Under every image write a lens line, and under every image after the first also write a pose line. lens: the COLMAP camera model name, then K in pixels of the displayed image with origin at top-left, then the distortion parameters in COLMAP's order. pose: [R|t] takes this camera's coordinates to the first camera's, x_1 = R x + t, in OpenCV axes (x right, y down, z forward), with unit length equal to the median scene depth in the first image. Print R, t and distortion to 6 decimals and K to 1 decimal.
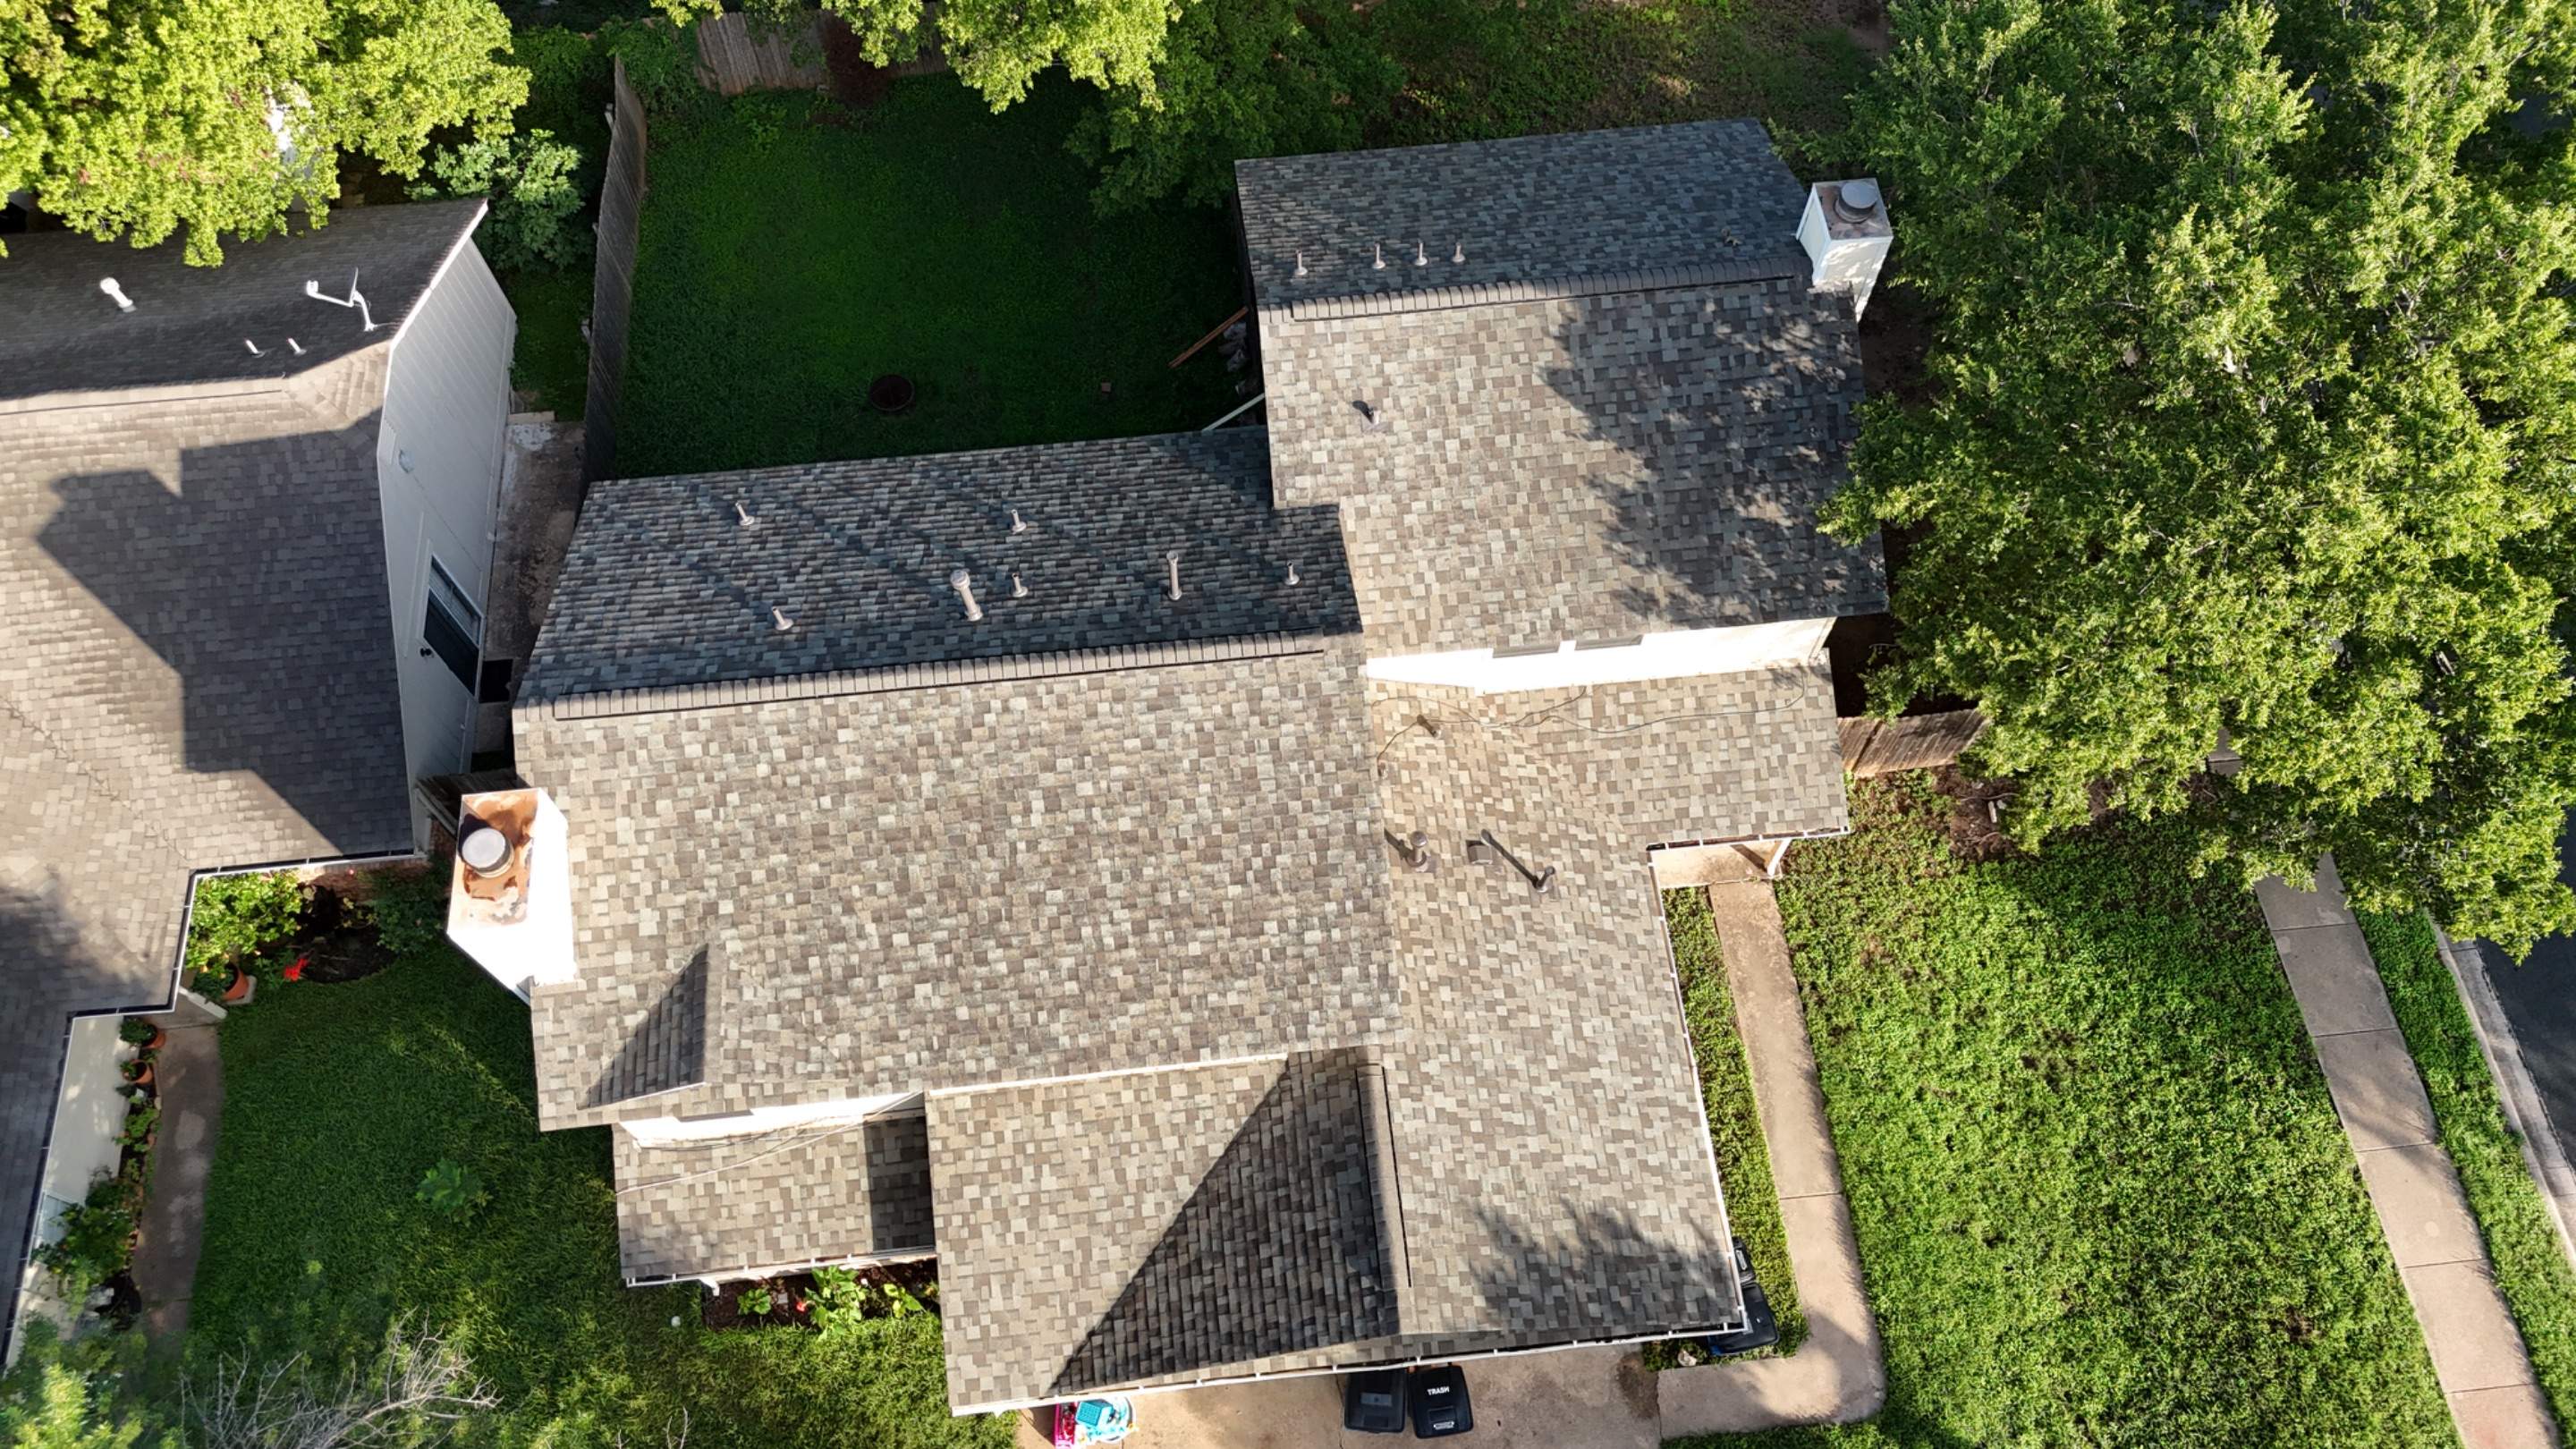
lens RADIAL K [[1891.5, 0, 1289.9], [0, 1891.5, 730.5], [0, 0, 1]] dist [0.076731, -0.071912]
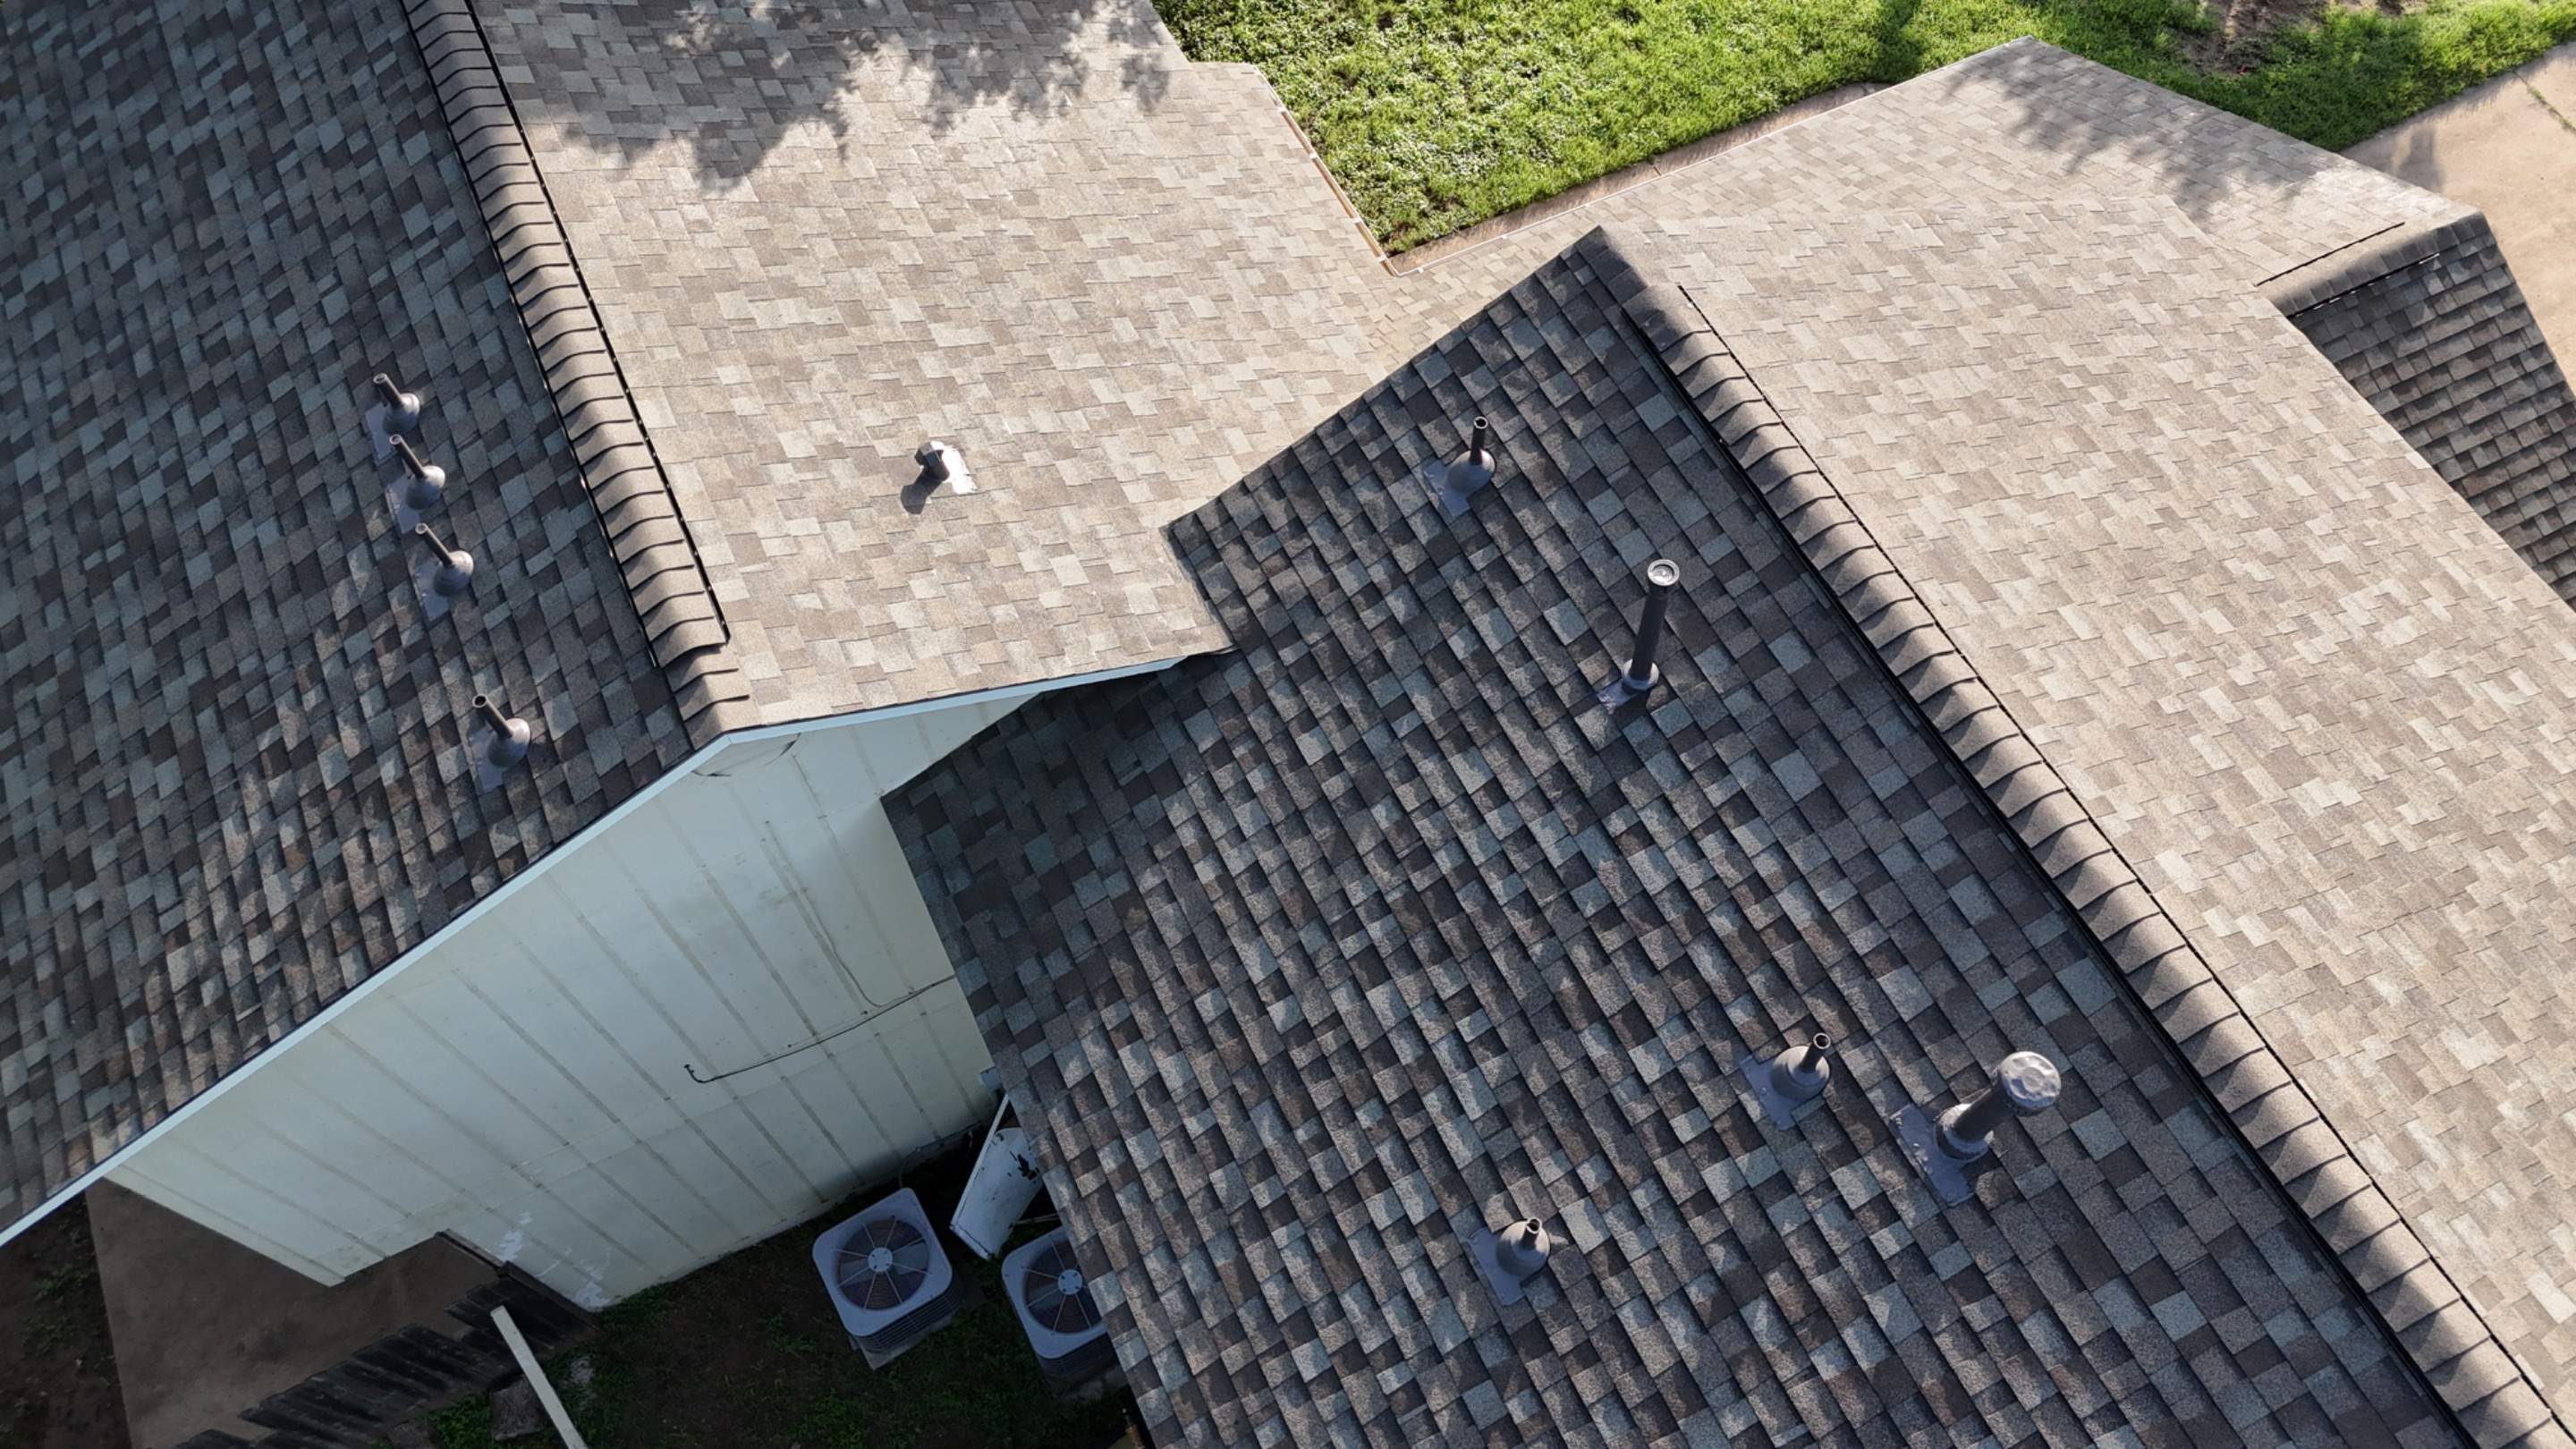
lens RADIAL K [[1891.5, 0, 1293.6], [0, 1891.5, 718.2], [0, 0, 1]] dist [0.076731, -0.071912]
pose [[-0.345561, -0.814190, 0.466564, -0.209537], [0.845479, -0.054426, 0.531227, -0.315525], [-0.407127, 0.578042, 0.707188, 0.716832]]
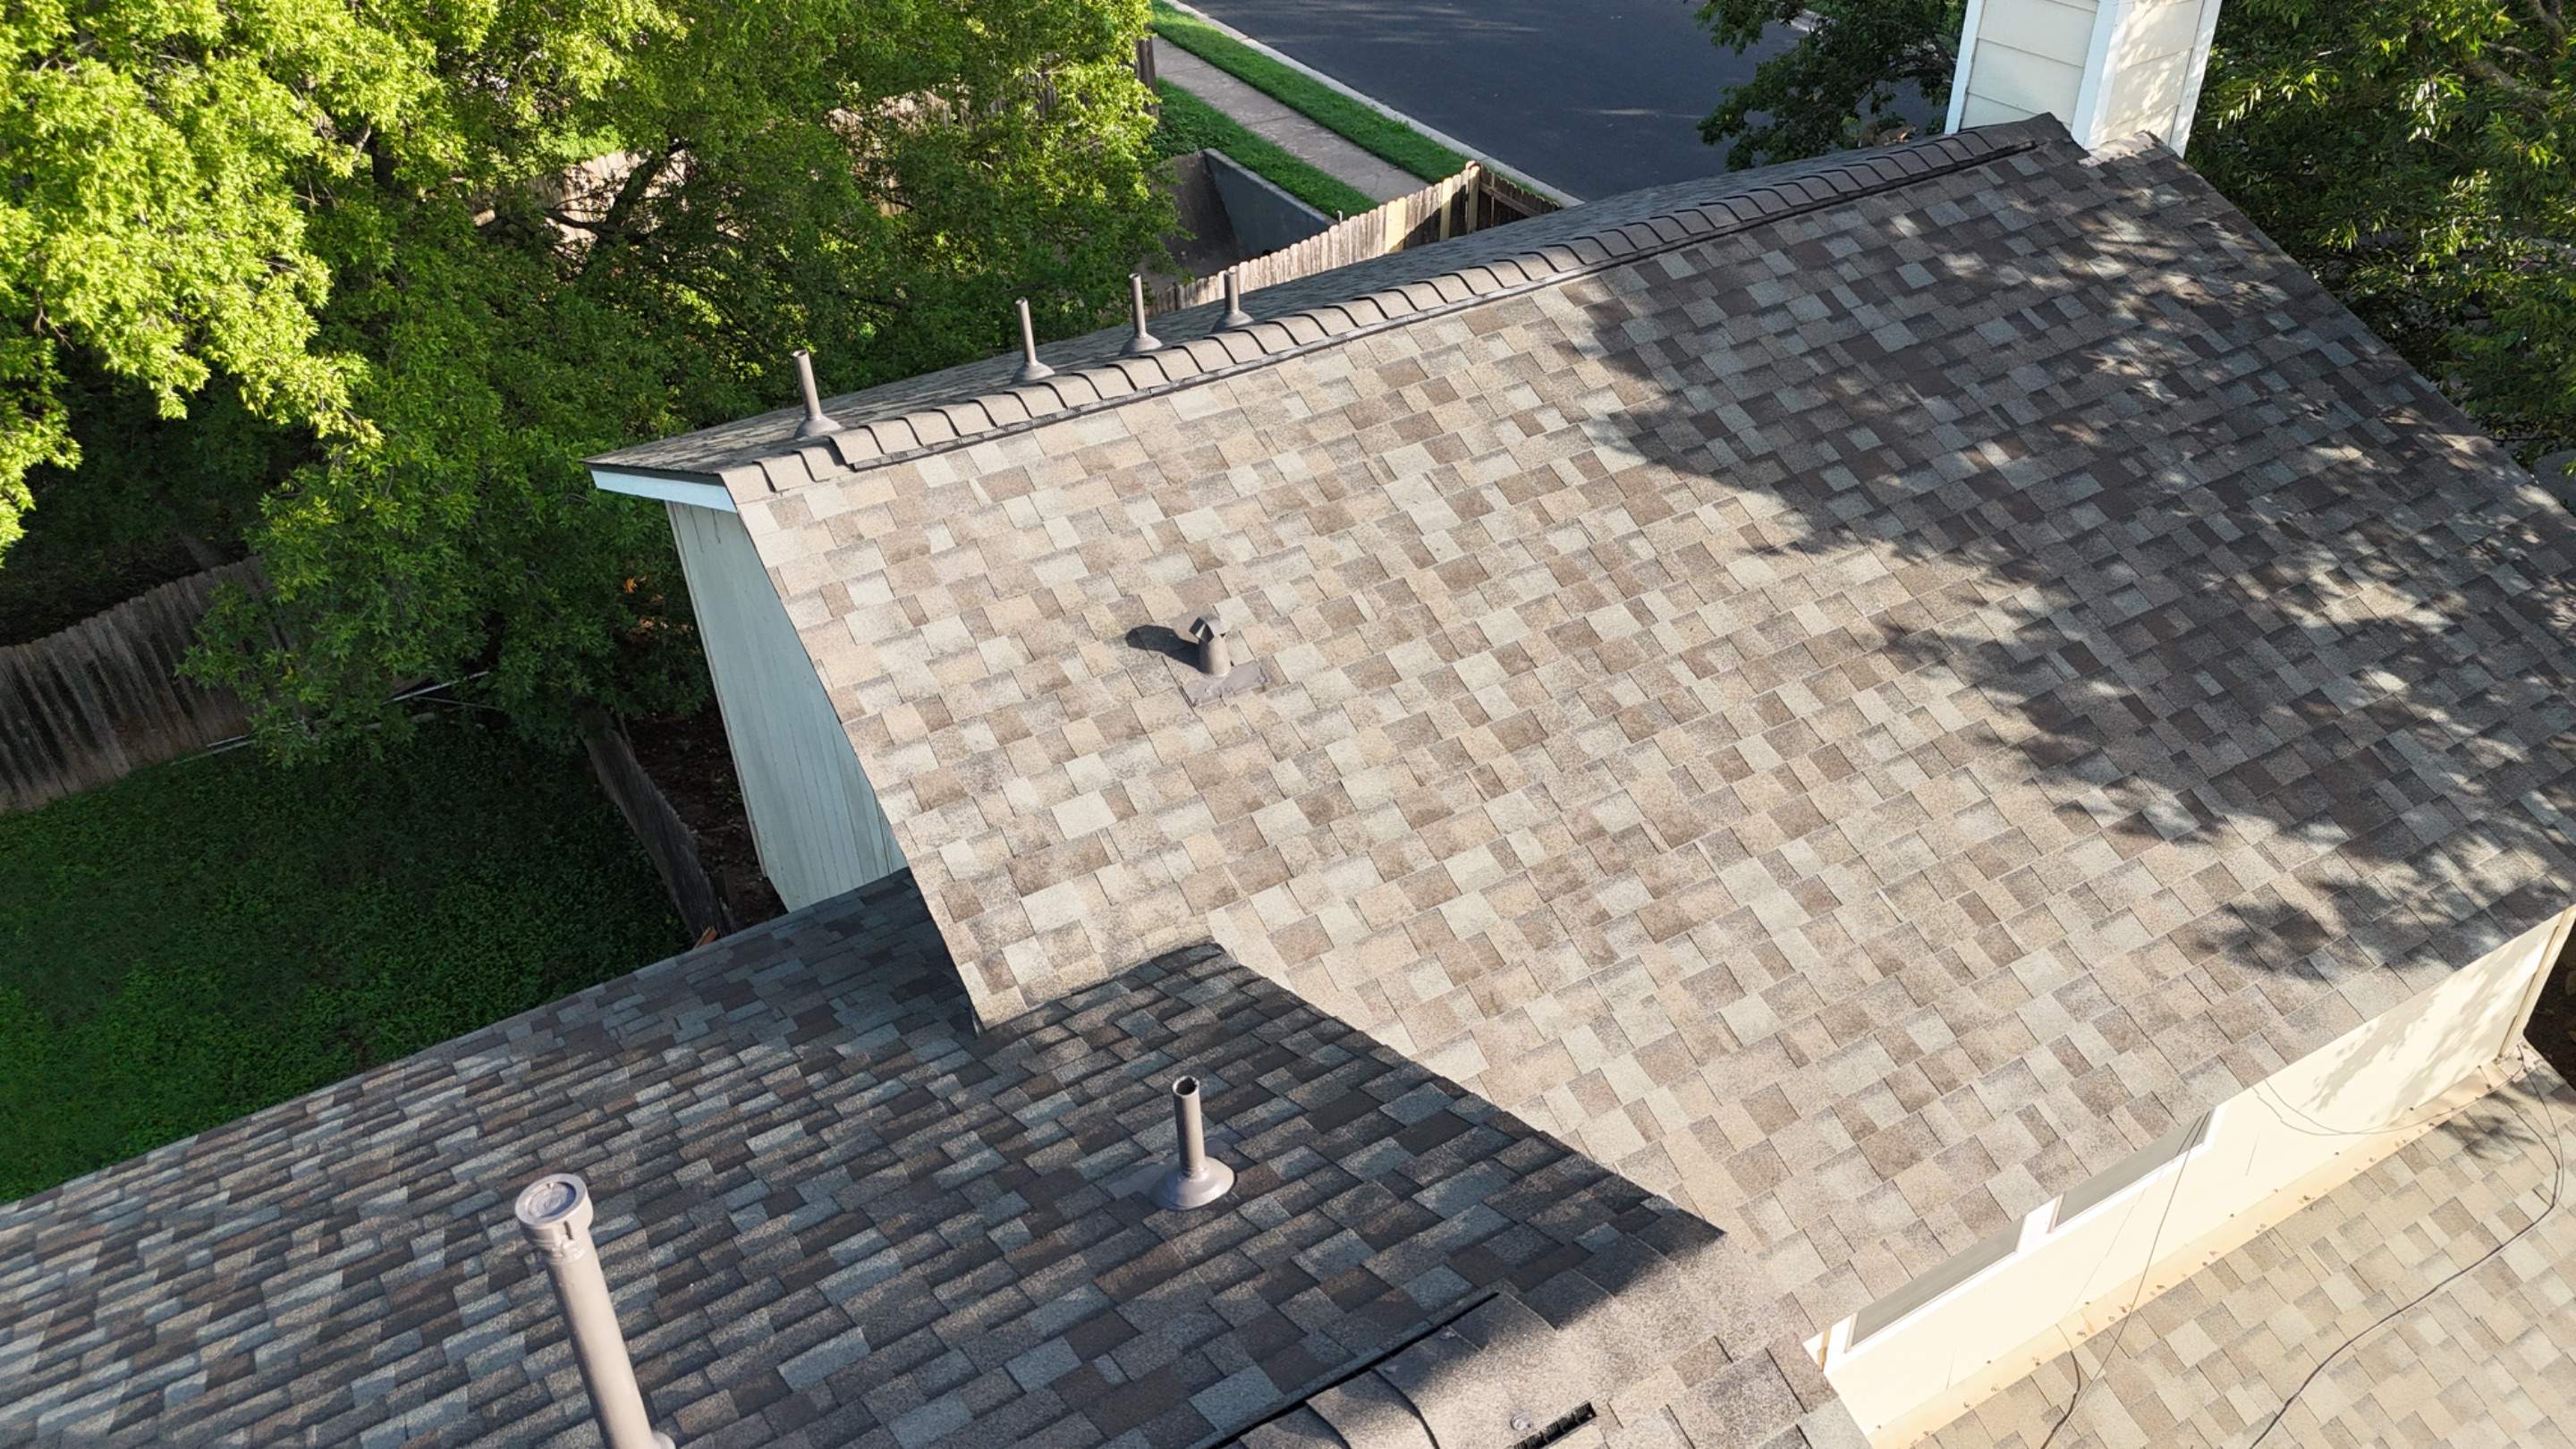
lens RADIAL K [[1891.5, 0, 1290.6], [0, 1891.5, 711.0], [0, 0, 1]] dist [0.076731, -0.071912]
pose [[0.909628, -0.255982, 0.327184, -0.043109], [0.382560, 0.823186, -0.419539, -0.029064], [-0.161939, 0.506792, 0.846722, 0.750461]]
